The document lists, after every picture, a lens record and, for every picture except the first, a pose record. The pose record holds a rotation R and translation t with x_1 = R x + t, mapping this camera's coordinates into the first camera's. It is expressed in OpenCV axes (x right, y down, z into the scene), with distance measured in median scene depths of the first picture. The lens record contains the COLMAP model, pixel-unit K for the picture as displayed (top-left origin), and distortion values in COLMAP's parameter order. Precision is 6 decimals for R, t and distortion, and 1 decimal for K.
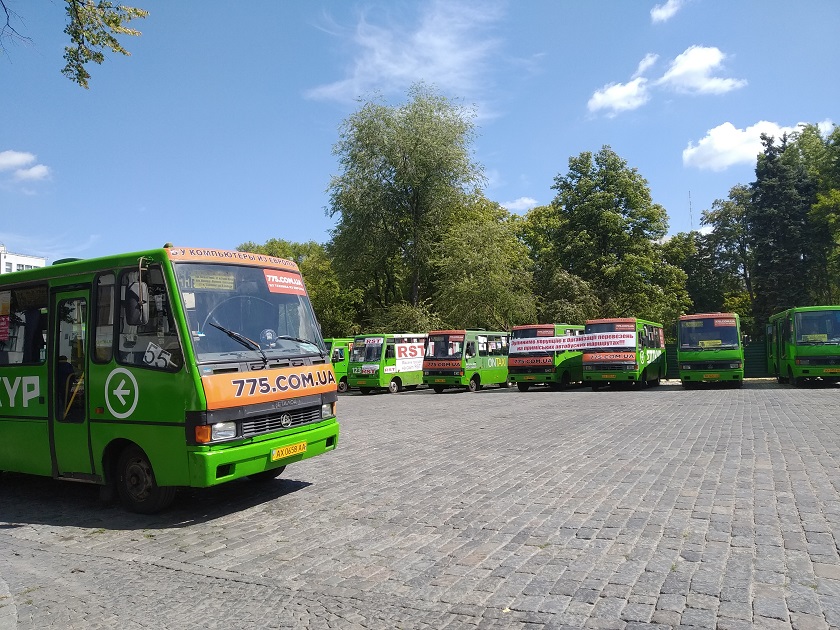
lens RADIAL K [[636.2, 0, 420.0], [0, 636.2, 315.0], [0, 0, 1]] dist [0.000121, -0.003244]
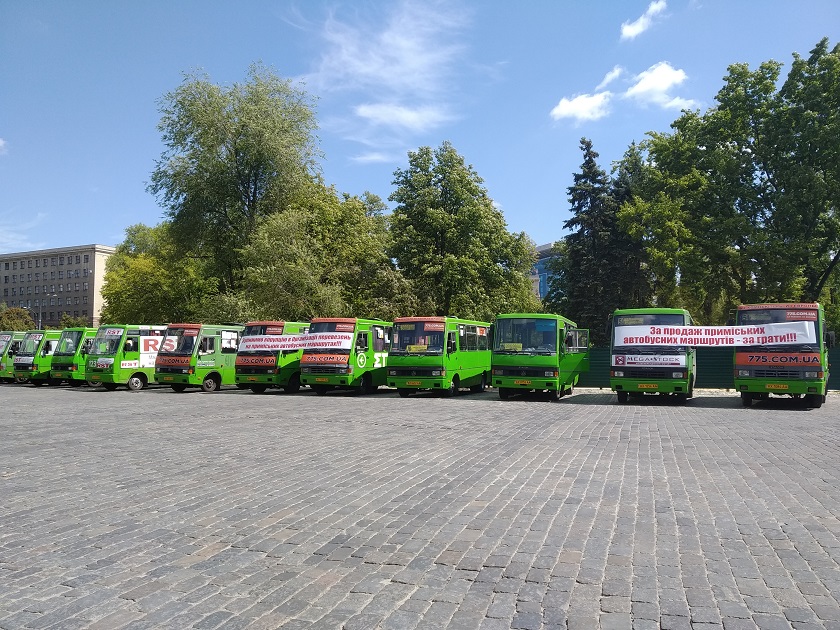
lens RADIAL K [[635.9, 0, 420.8], [0, 635.9, 286.3], [0, 0, 1]] dist [-0.005788, -0.003741]
pose [[0.996440, 0.044758, 0.071436, 0.320082], [-0.041871, 0.998265, -0.041406, -0.005765], [-0.073165, 0.038268, 0.996585, 0.064561]]
